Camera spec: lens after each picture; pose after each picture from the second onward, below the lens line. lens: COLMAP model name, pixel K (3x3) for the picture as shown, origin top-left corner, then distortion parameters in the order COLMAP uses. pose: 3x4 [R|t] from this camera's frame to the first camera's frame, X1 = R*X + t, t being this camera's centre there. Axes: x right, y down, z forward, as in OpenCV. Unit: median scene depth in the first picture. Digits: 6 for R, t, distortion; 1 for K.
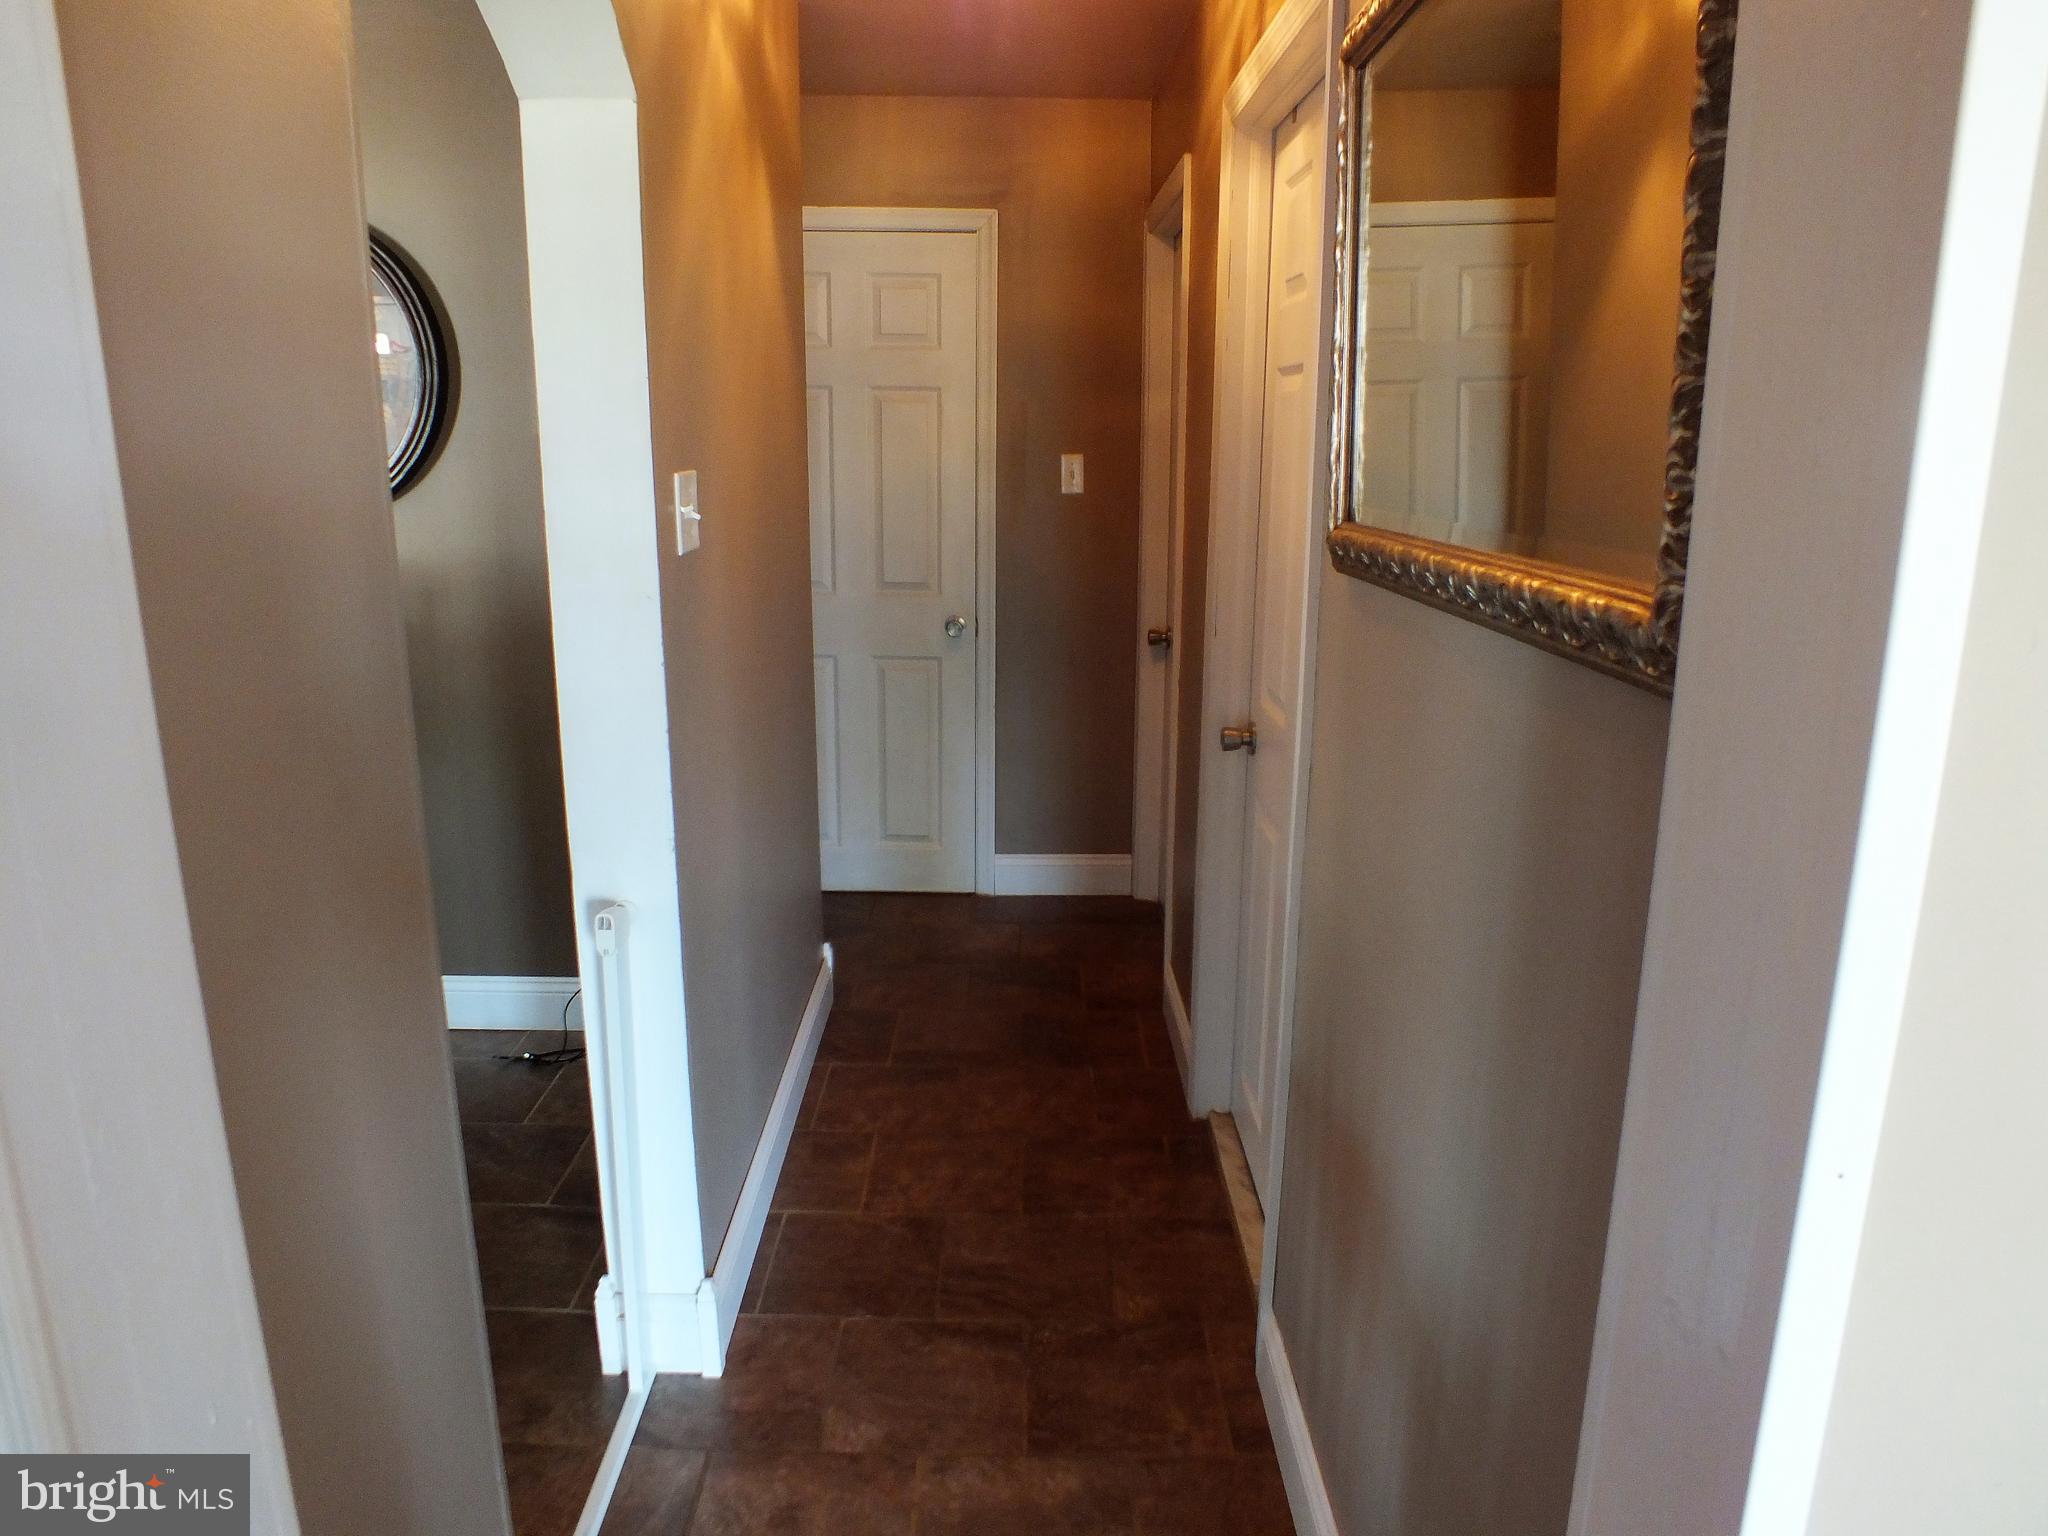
lens RADIAL K [[1340.8, 0, 1021.3], [0, 1340.8, 766.1], [0, 0, 1]] dist [-0.021793, 0.005292]
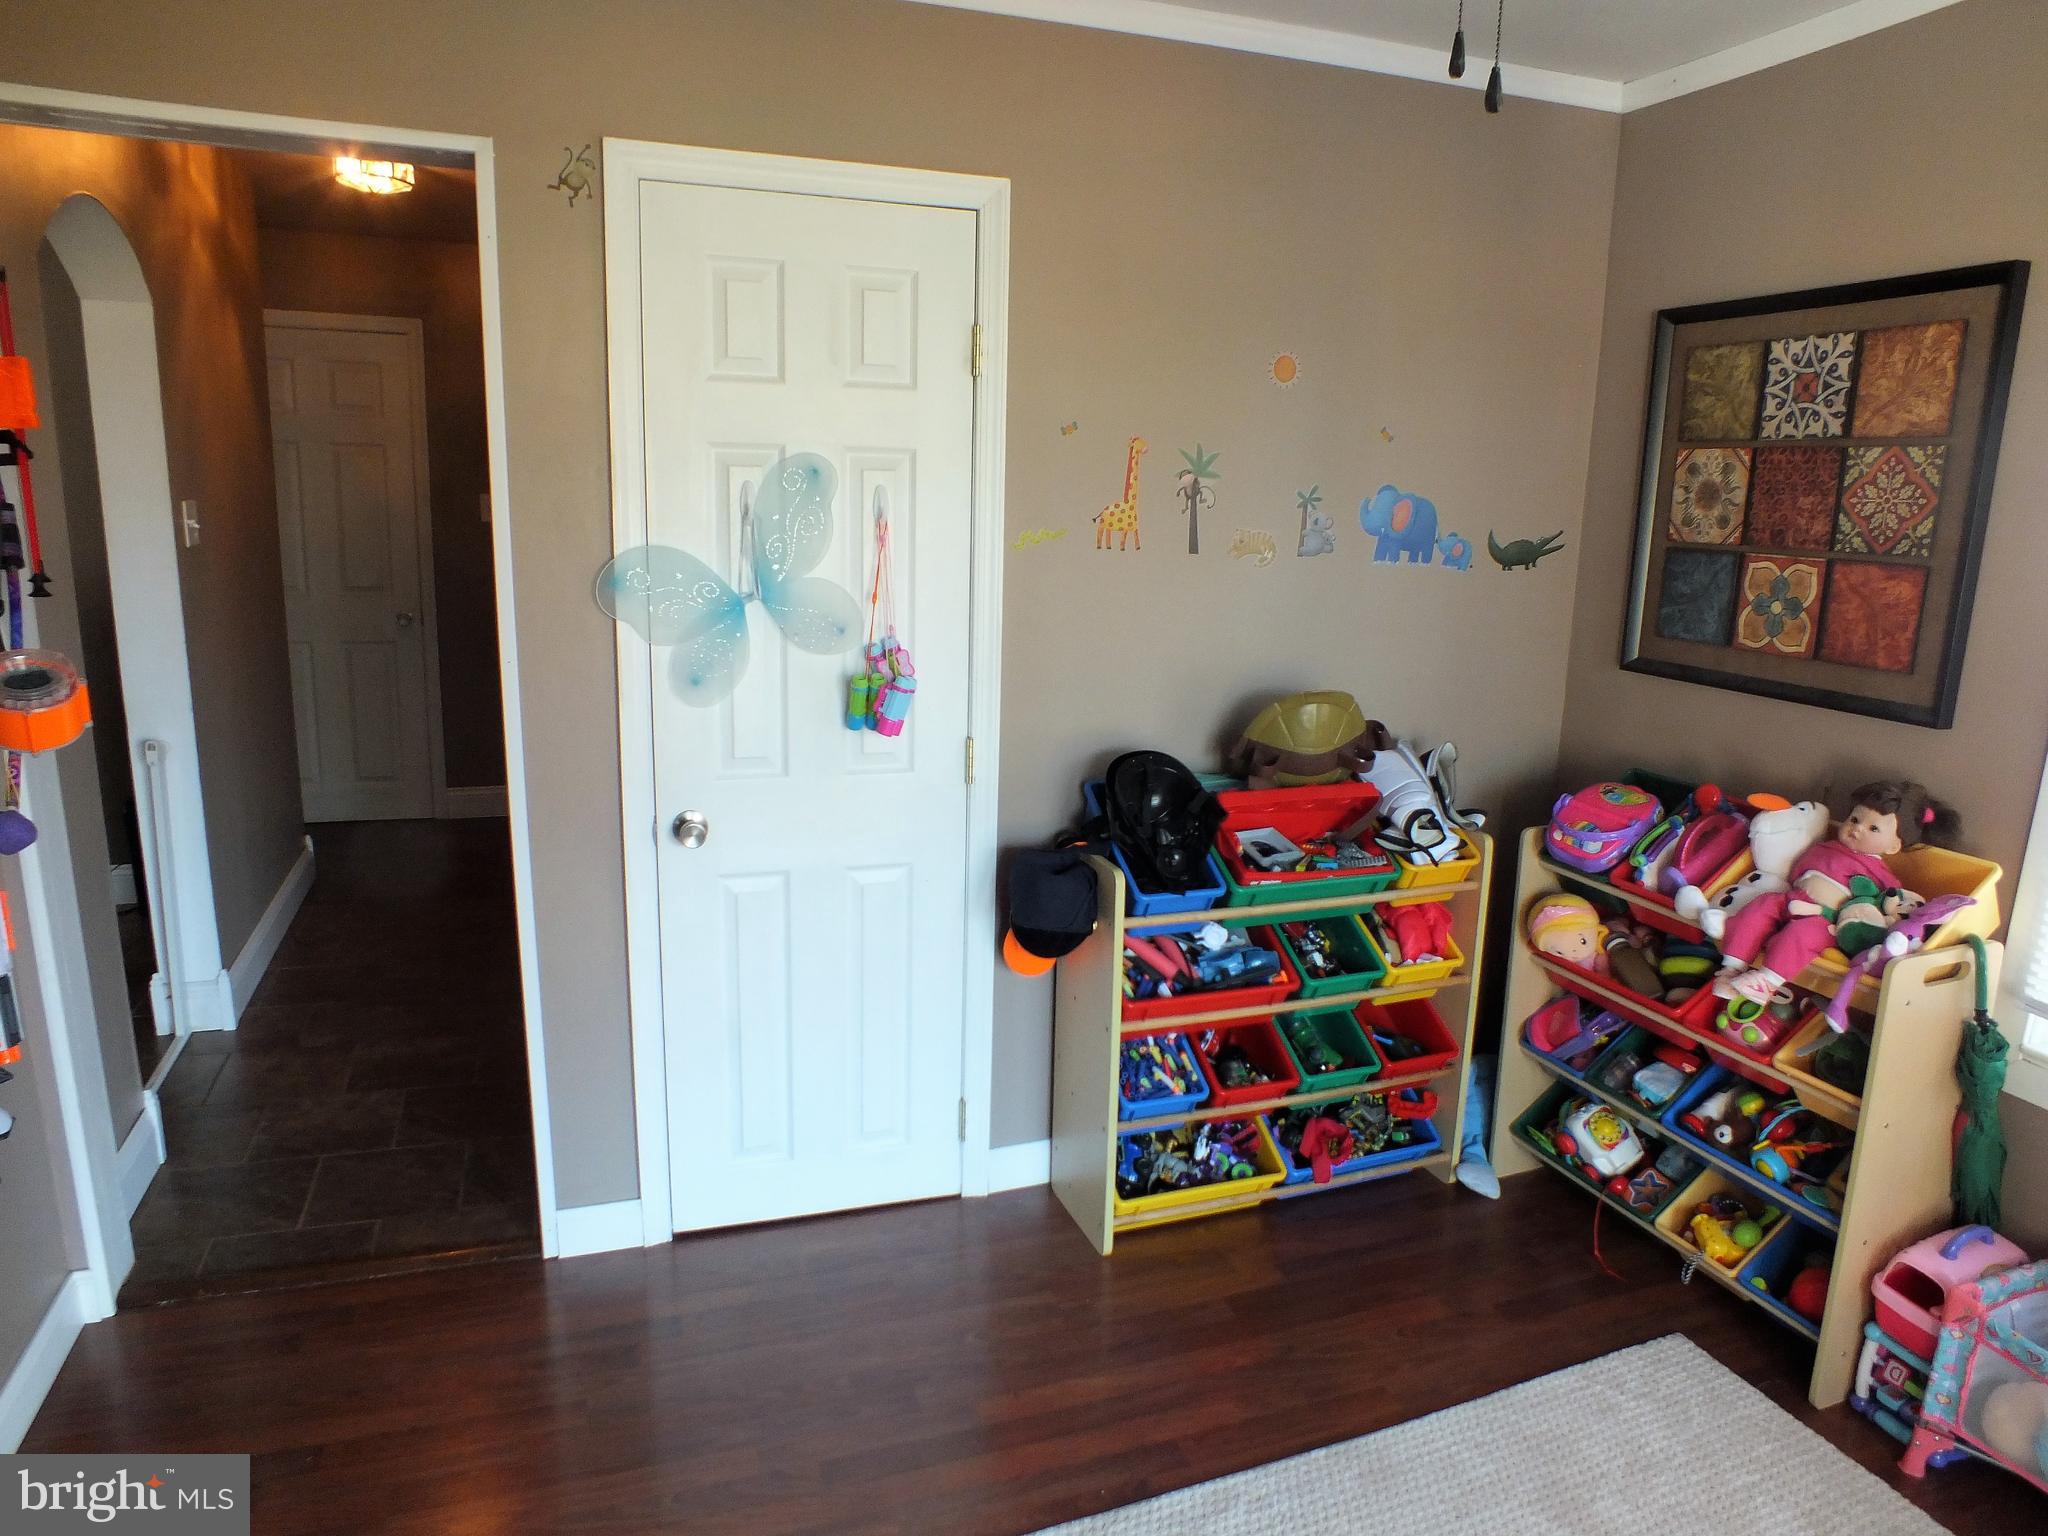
lens RADIAL K [[1340.8, 0, 1030.0], [0, 1340.8, 768.2], [0, 0, 1]] dist [-0.021793, 0.005292]
pose [[0.943334, -0.049602, 0.328117, 0.191040], [0.058942, 0.998089, -0.018576, 0.217797], [-0.326569, 0.036863, 0.944454, -0.952356]]
